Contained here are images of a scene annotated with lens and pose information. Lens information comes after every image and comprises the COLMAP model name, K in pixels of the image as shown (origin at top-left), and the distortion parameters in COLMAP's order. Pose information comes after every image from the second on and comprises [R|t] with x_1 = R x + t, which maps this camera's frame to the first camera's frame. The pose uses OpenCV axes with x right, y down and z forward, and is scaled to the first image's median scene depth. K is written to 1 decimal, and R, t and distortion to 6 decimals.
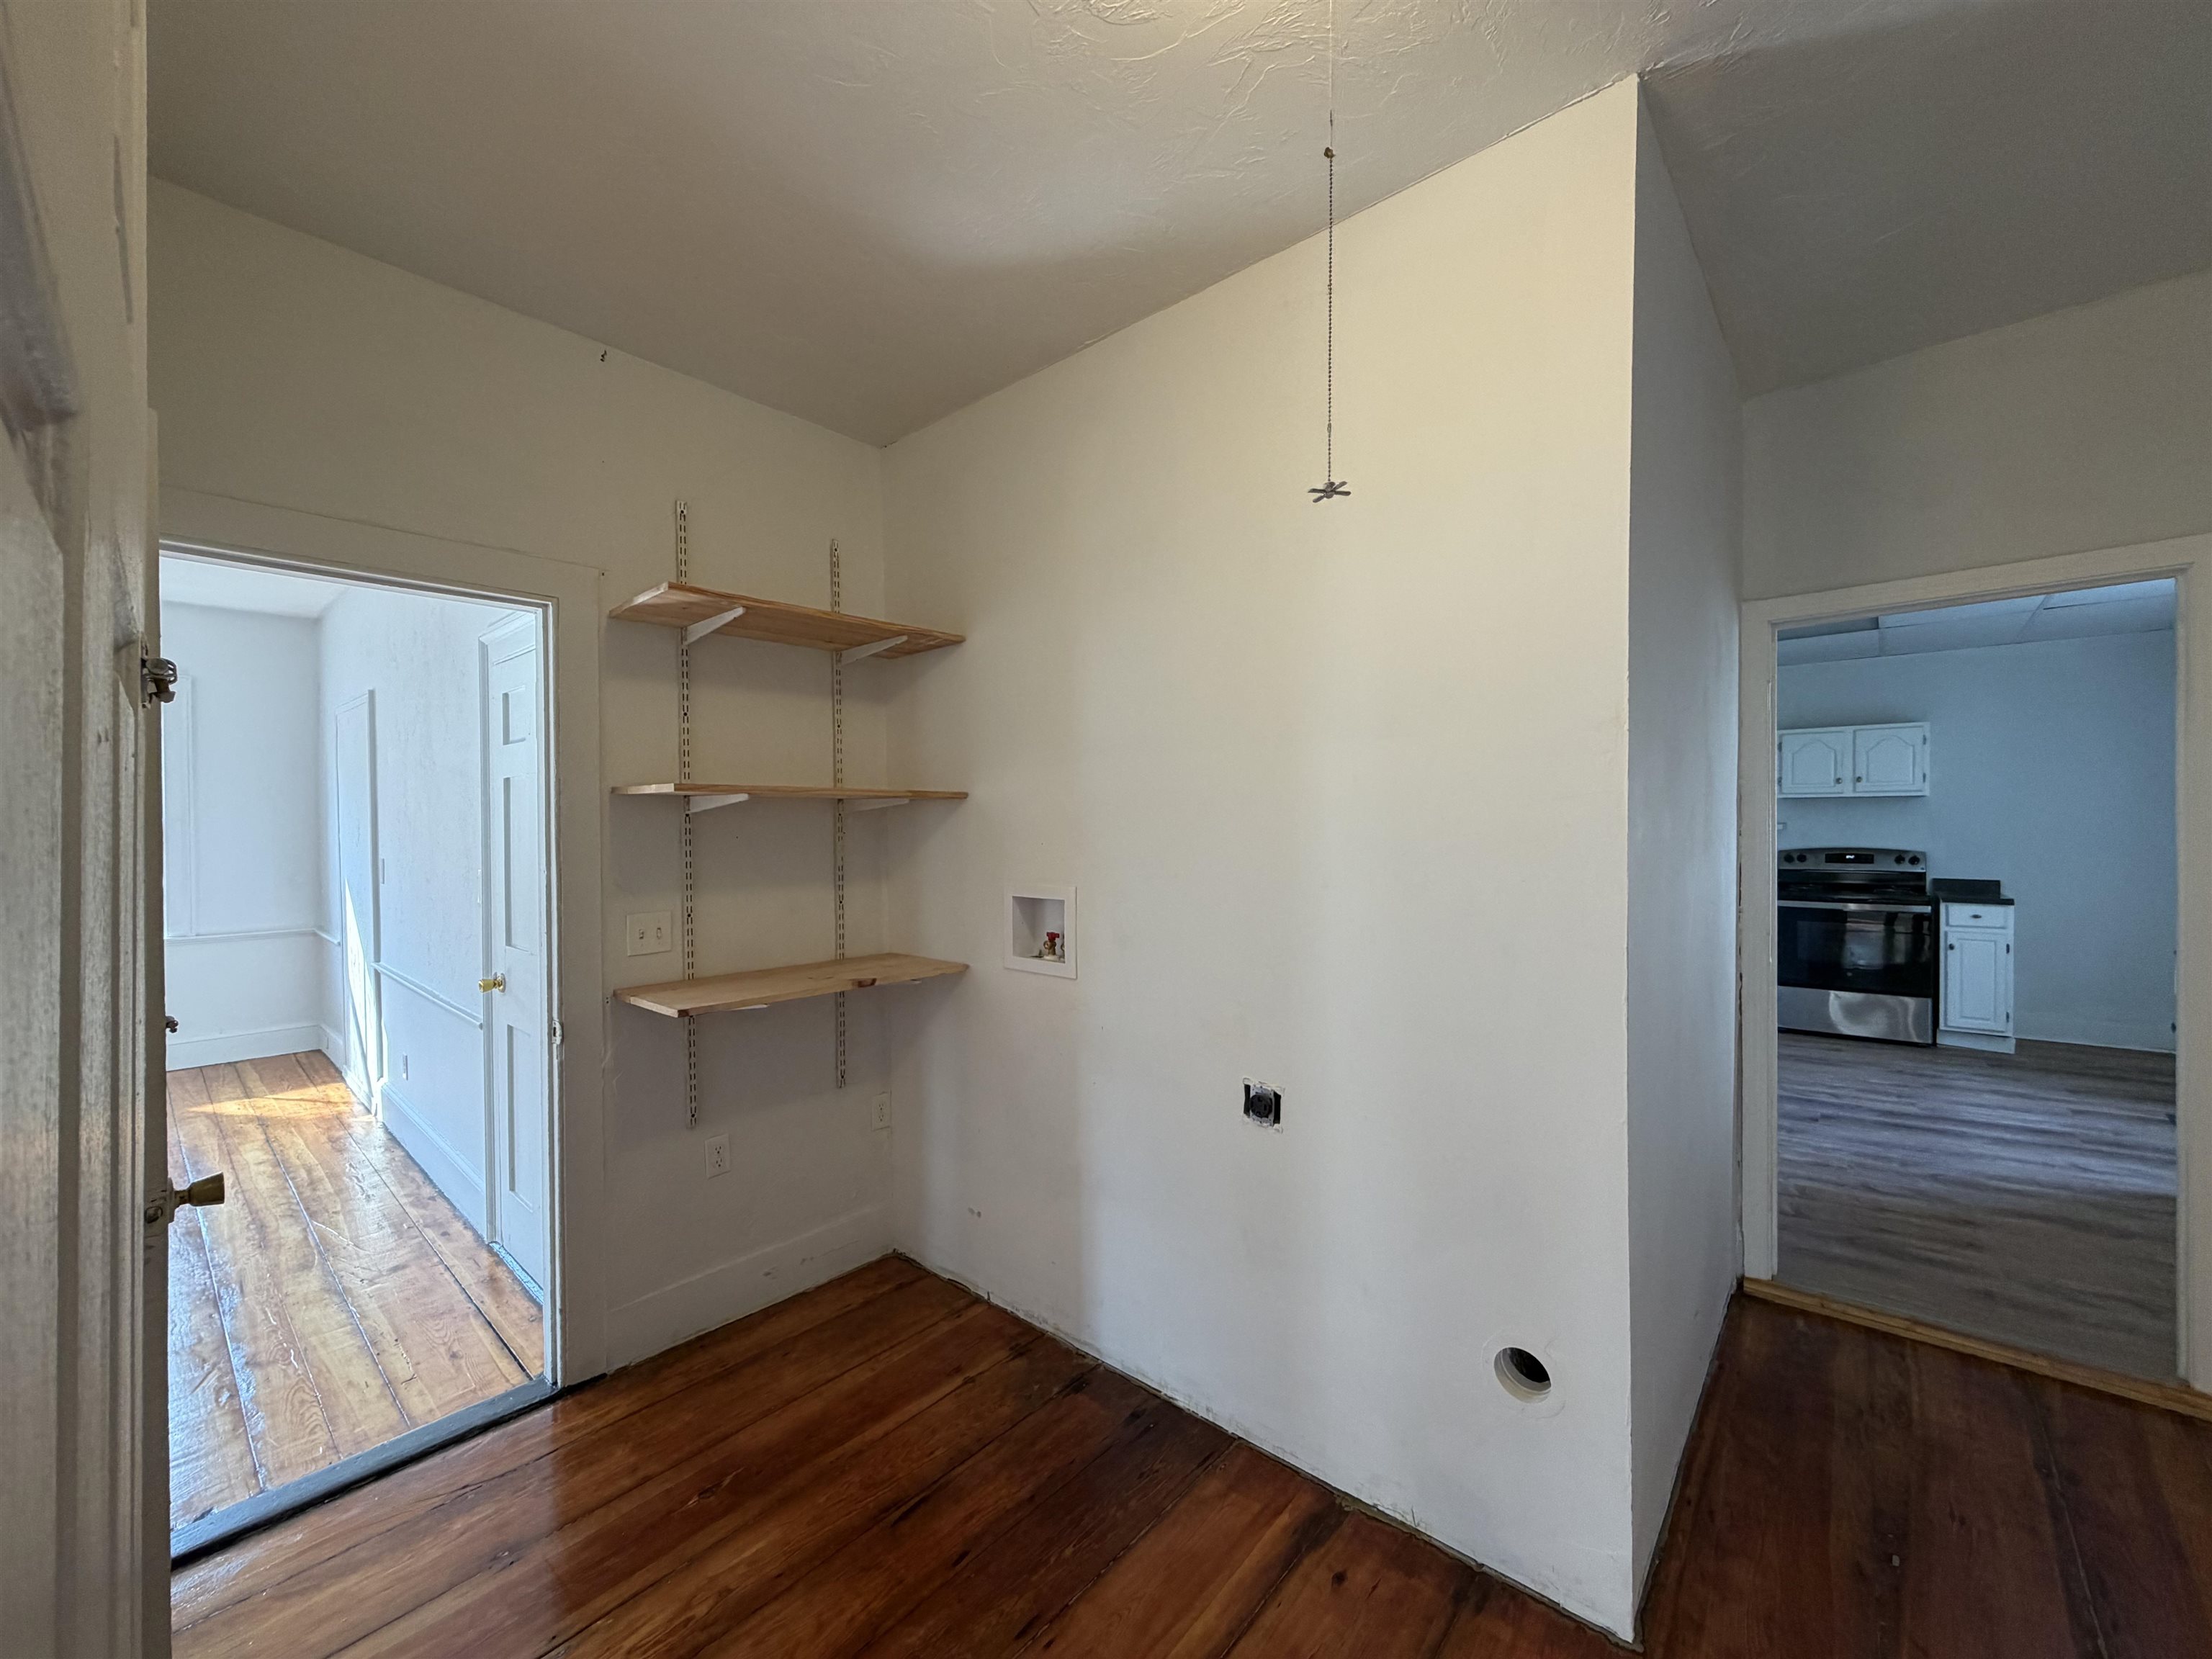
lens RADIAL K [[879.9, 0, 1096.6], [0, 879.9, 830.5], [0, 0, 1]] dist [-0.000352, 0.000584]
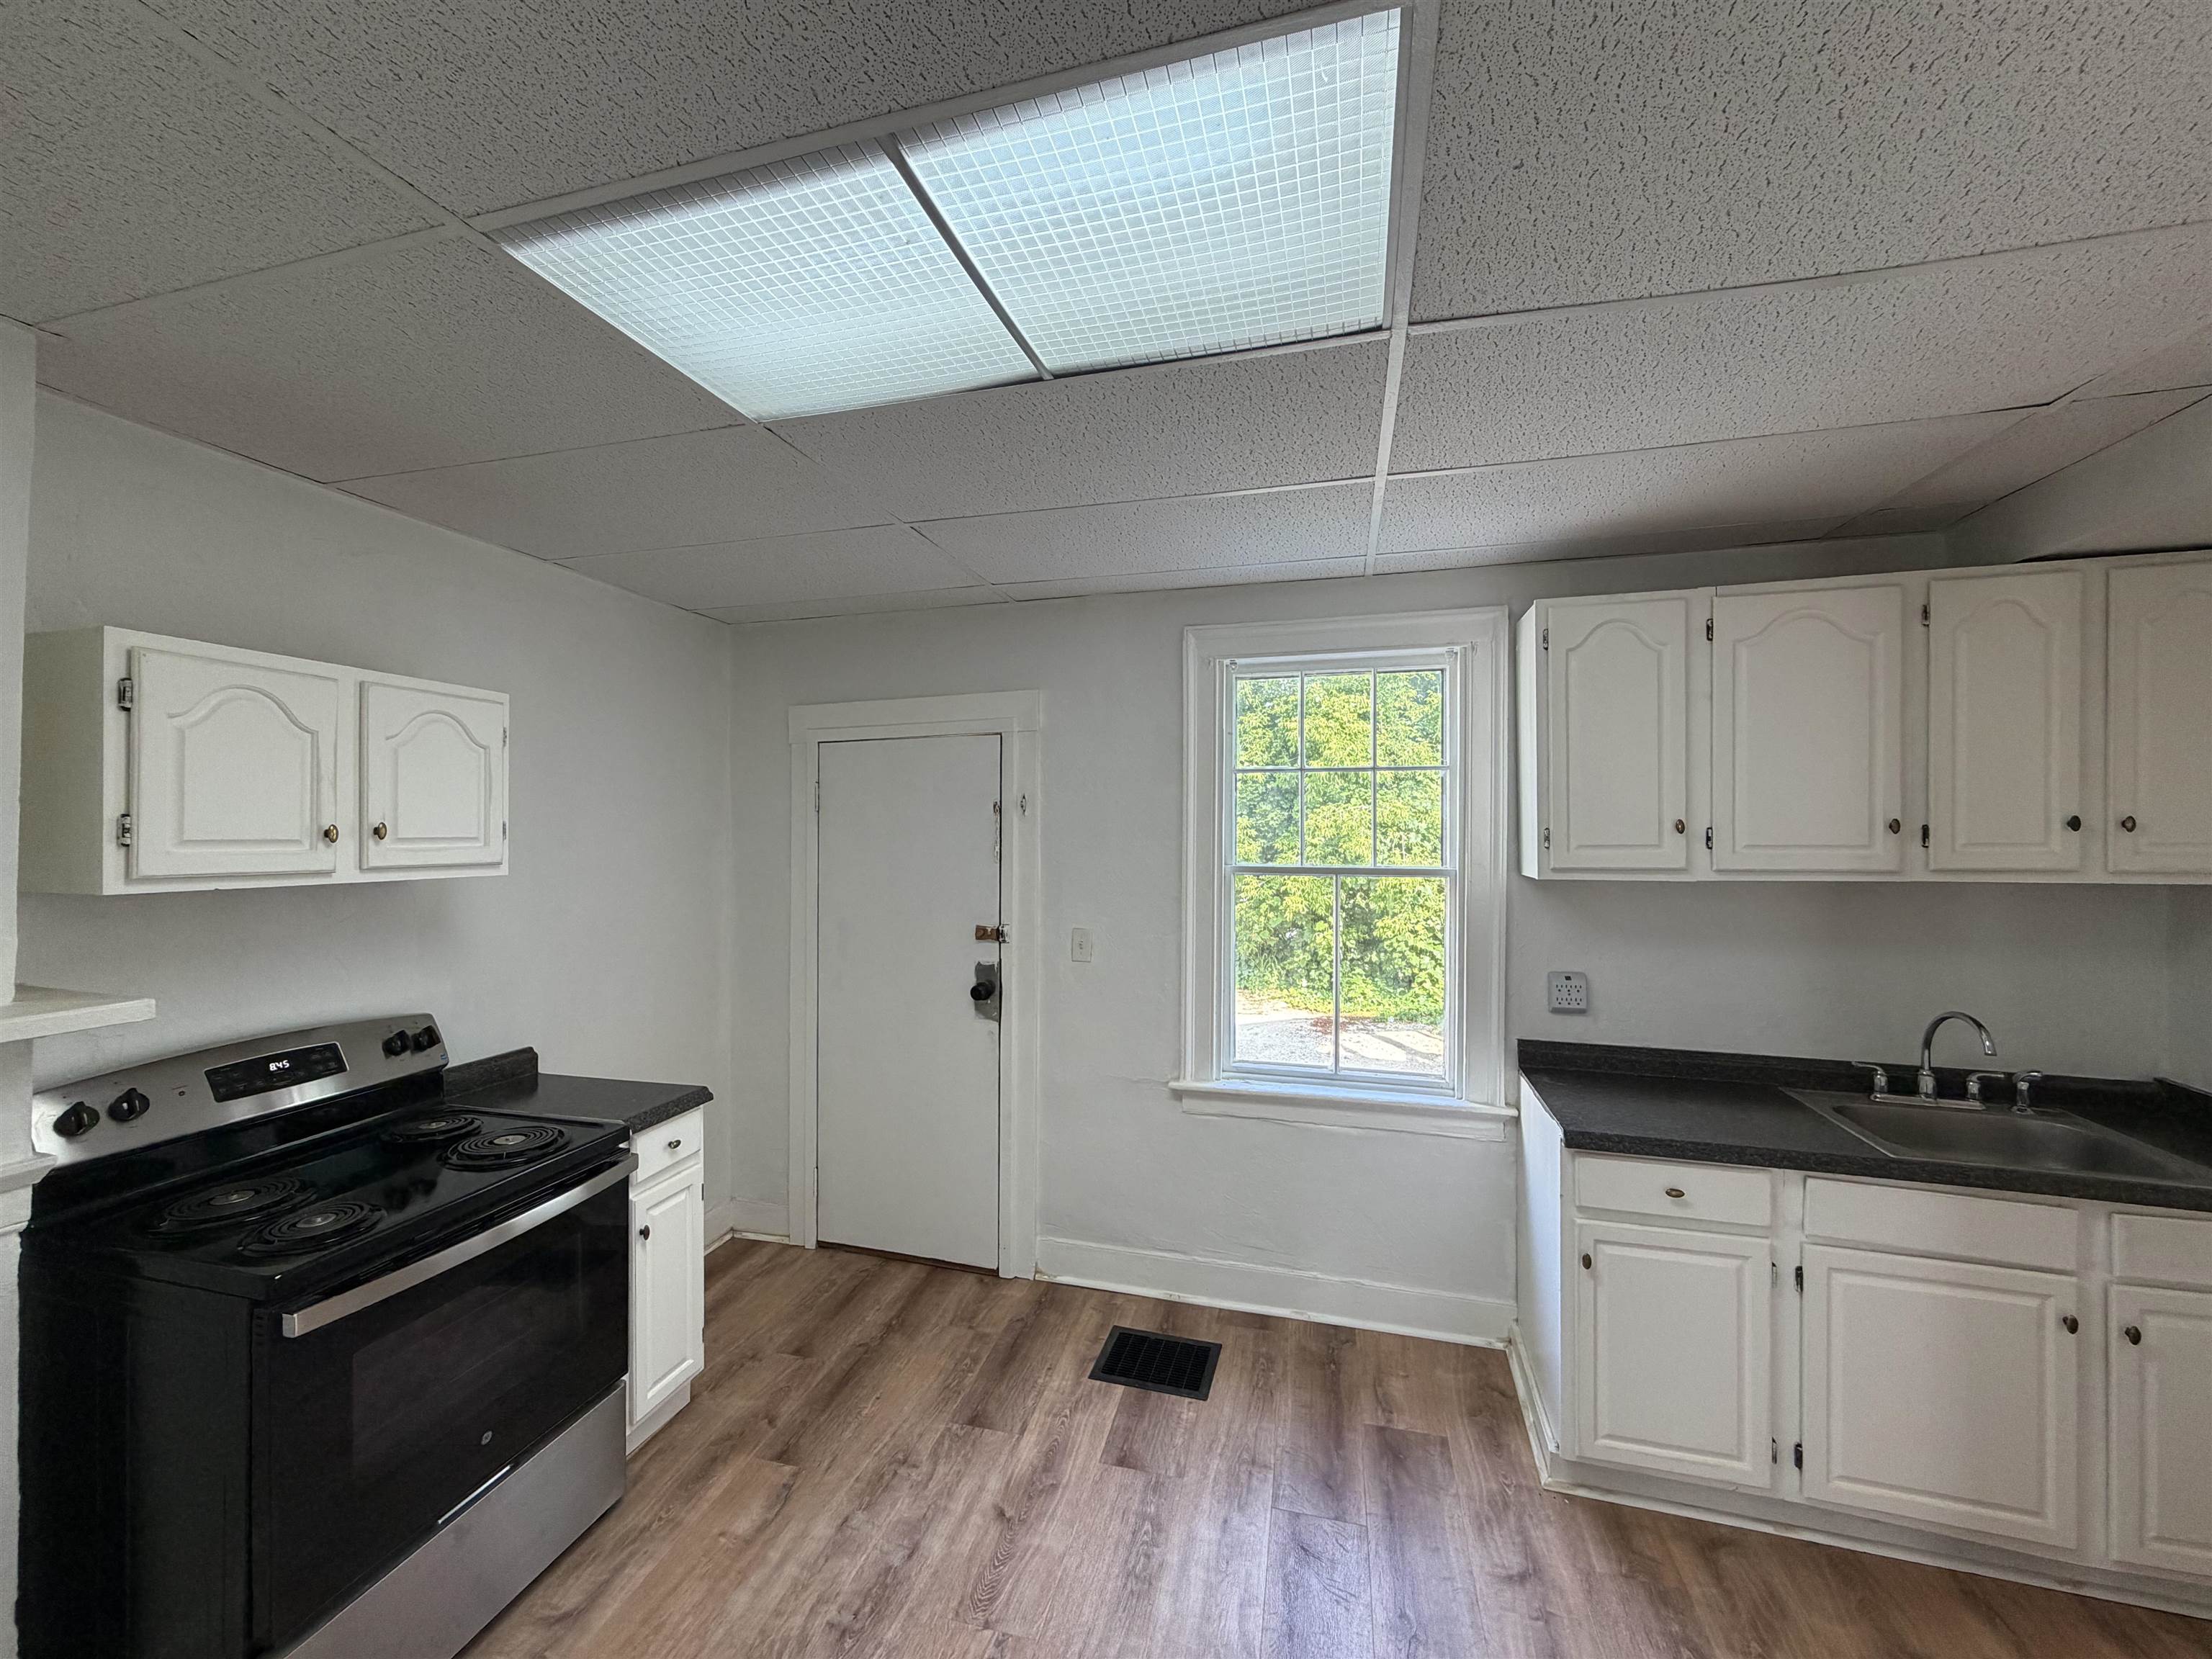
lens RADIAL K [[877.4, 0, 1096.6], [0, 877.4, 830.9], [0, 0, 1]] dist [-0.000636, 0.000340]
pose [[-0.435188, 0.009545, 0.900289, 0.943785], [0.011643, 0.999920, -0.004974, -0.113260], [-0.900264, 0.008318, -0.435264, 1.901595]]
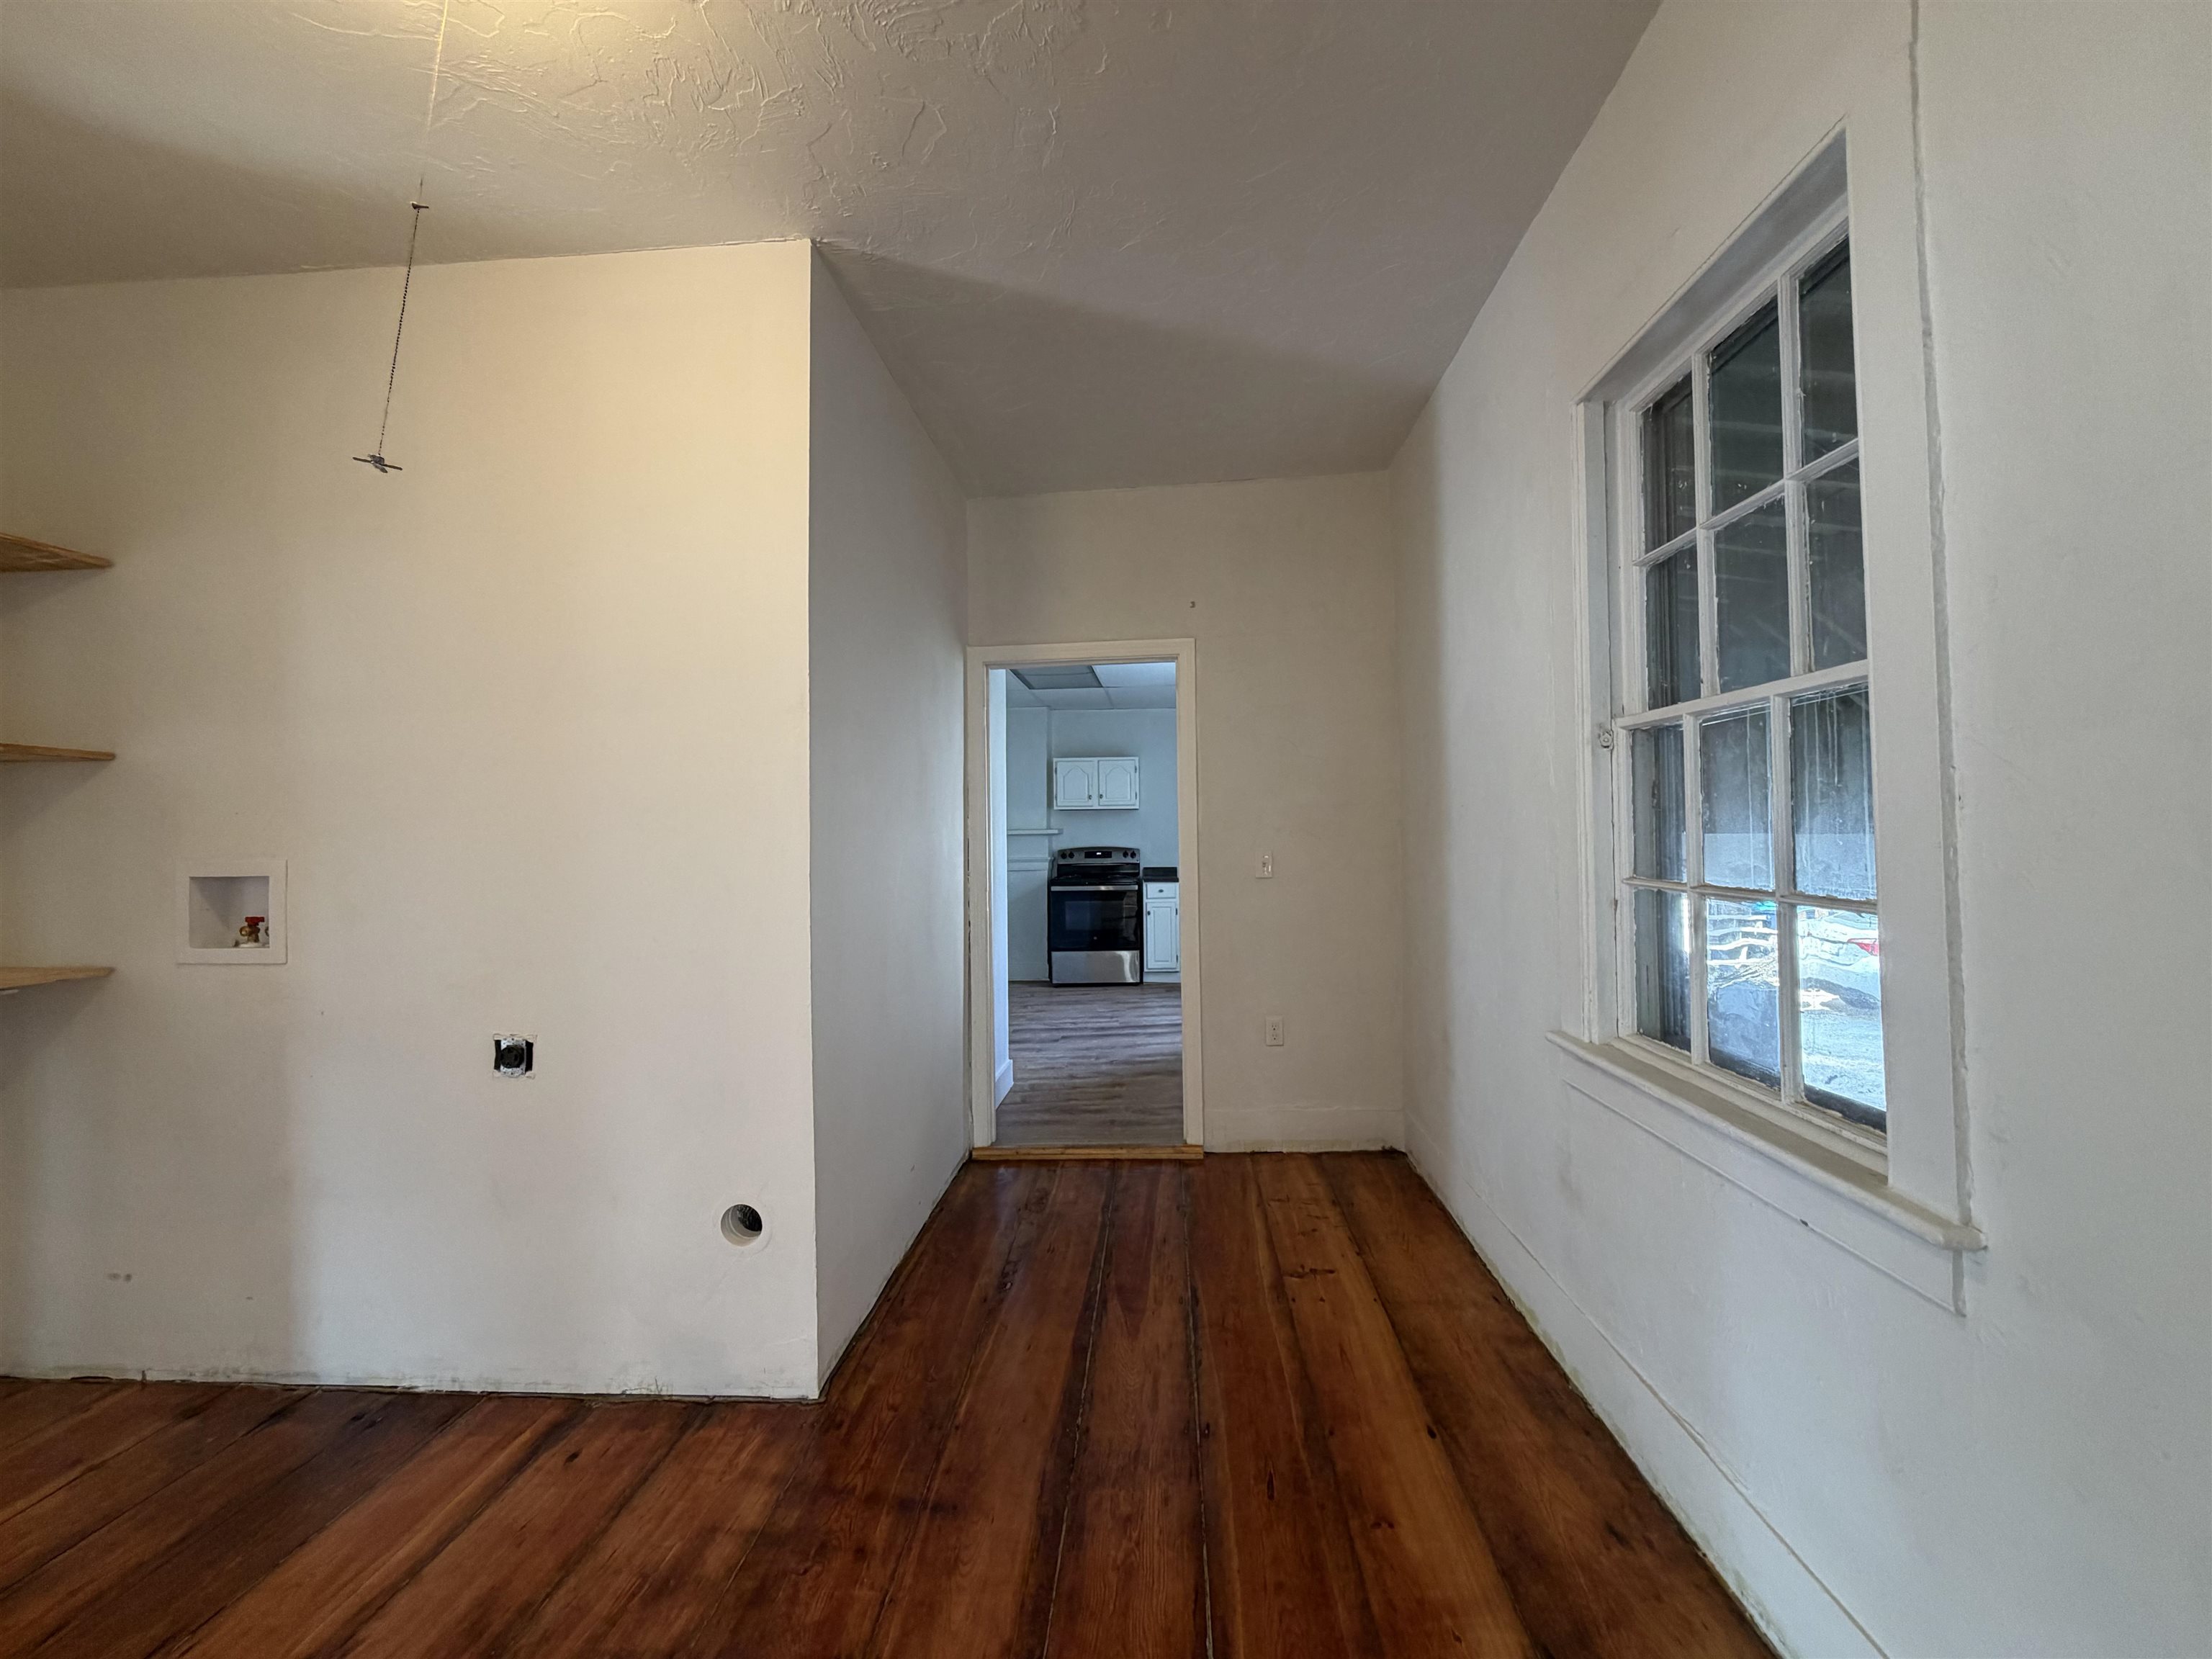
lens RADIAL K [[882.3, 0, 1114.9], [0, 882.3, 830.5], [0, 0, 1]] dist [0.000139, 0.000189]
pose [[0.789243, 0.003642, 0.614070, 0.082198], [0.013990, 0.999616, -0.023909, 0.060838], [-0.613922, 0.027461, 0.788889, -0.204500]]
